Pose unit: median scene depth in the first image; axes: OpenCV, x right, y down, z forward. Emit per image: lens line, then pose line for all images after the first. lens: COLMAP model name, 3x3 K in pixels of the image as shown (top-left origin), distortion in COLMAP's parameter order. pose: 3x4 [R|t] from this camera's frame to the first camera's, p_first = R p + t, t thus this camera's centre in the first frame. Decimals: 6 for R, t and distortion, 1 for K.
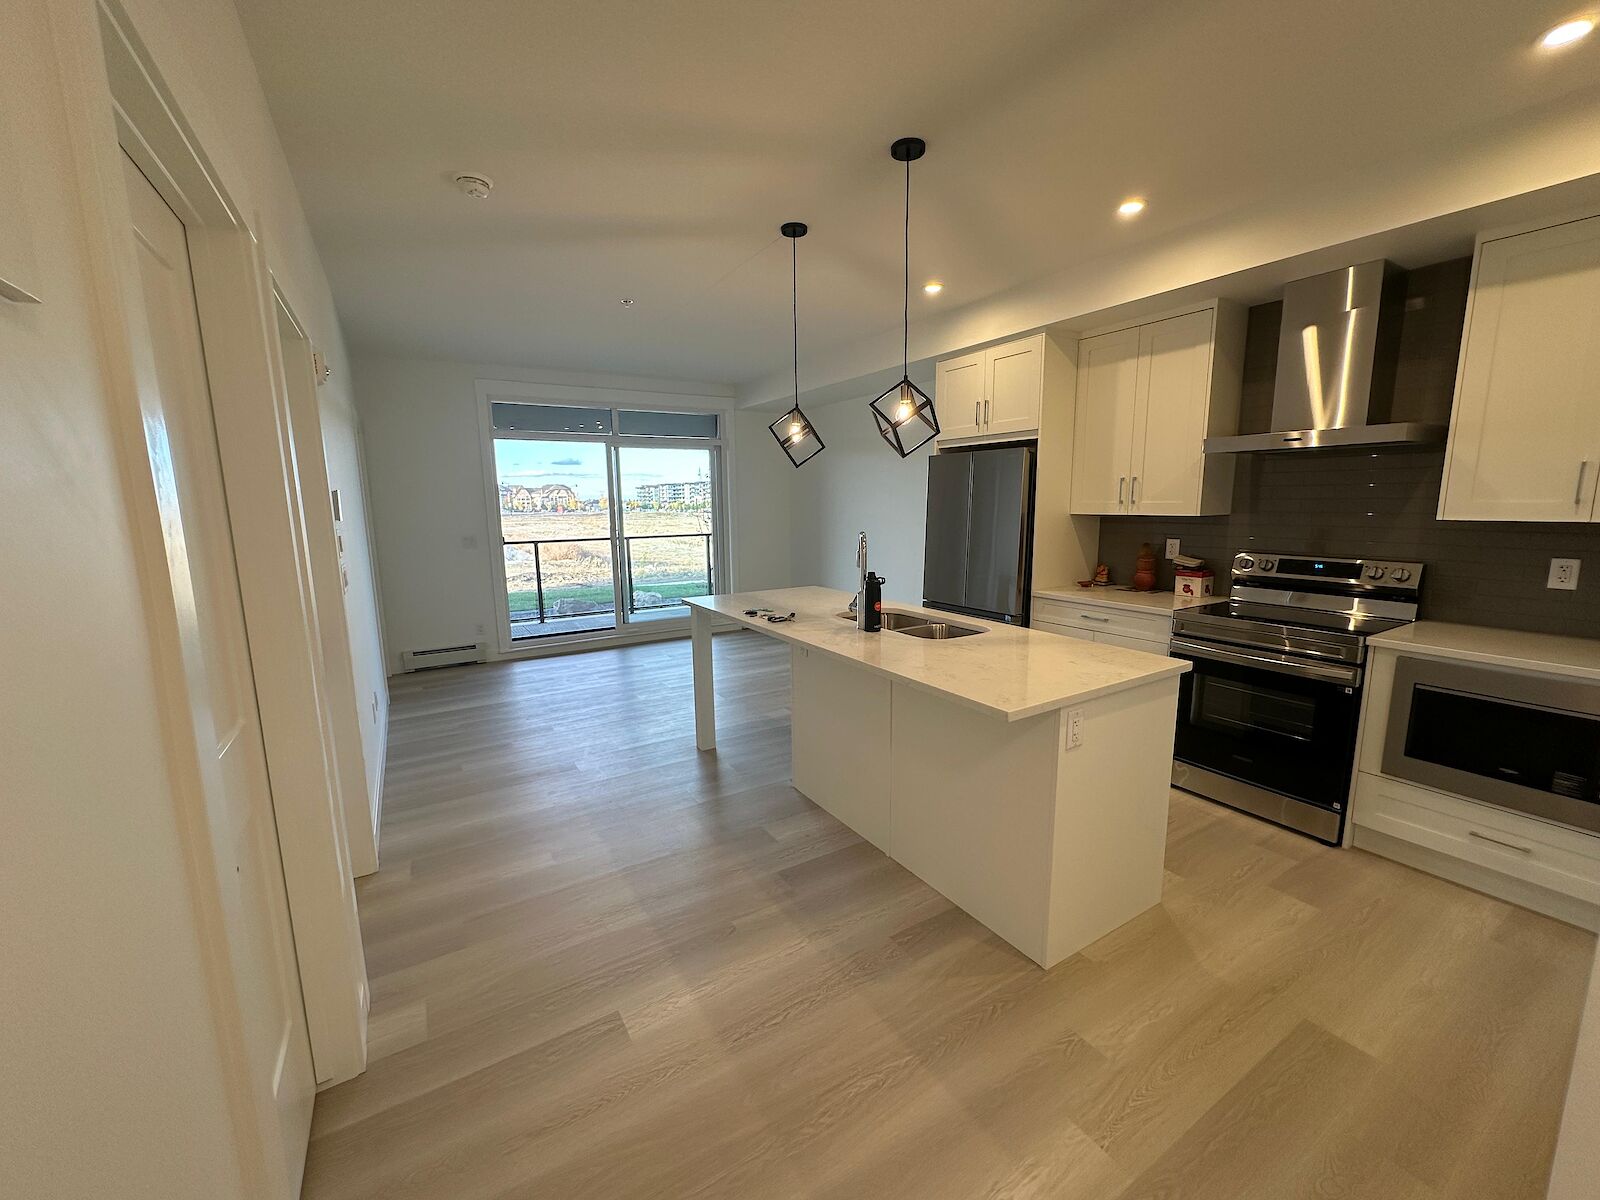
lens RADIAL K [[642.7, 0, 800.0], [0, 642.7, 600.0], [0, 0, 1]] dist [0.001727, 0.000084]
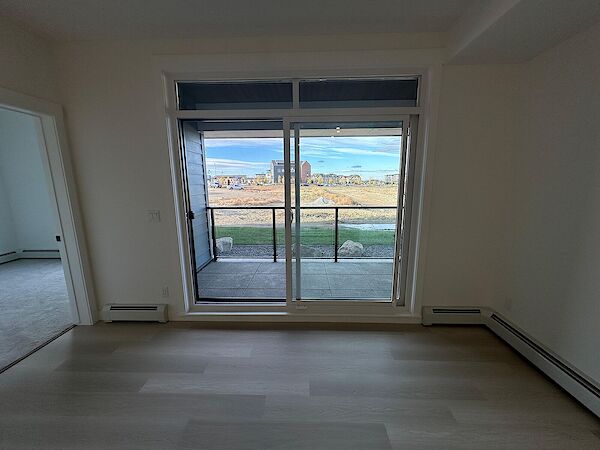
lens RADIAL K [[241.0, 0, 300.0], [0, 241.0, 225.0], [0, 0, 1]] dist [0.001727, 0.000084]
pose [[0.836870, 0.104859, -0.537264, -0.066265], [-0.090051, 0.994481, 0.053827, -0.099949], [0.539943, 0.003335, 0.841695, 0.650189]]
